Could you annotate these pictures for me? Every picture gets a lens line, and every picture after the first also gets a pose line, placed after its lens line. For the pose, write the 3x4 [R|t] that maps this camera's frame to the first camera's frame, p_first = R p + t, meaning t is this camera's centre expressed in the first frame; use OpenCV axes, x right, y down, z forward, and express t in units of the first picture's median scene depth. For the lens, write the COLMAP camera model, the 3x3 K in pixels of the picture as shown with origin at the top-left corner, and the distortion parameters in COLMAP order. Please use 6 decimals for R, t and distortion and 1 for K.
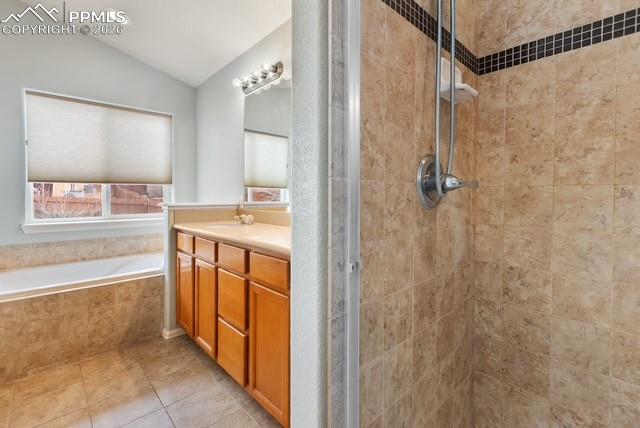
lens RADIAL K [[294.0, 0, 321.2], [0, 294.0, 213.1], [0, 0, 1]] dist [0.009623, -0.002295]
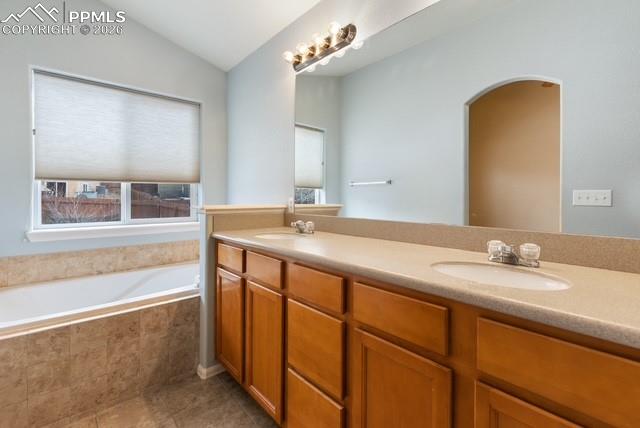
lens RADIAL K [[294.0, 0, 318.5], [0, 294.0, 213.4], [0, 0, 1]] dist [0.009623, -0.002295]
pose [[0.999555, 0.005357, -0.029353, -0.190516], [-0.005500, 0.999973, -0.004786, -0.011387], [0.029326, 0.004946, 0.999558, 0.214761]]
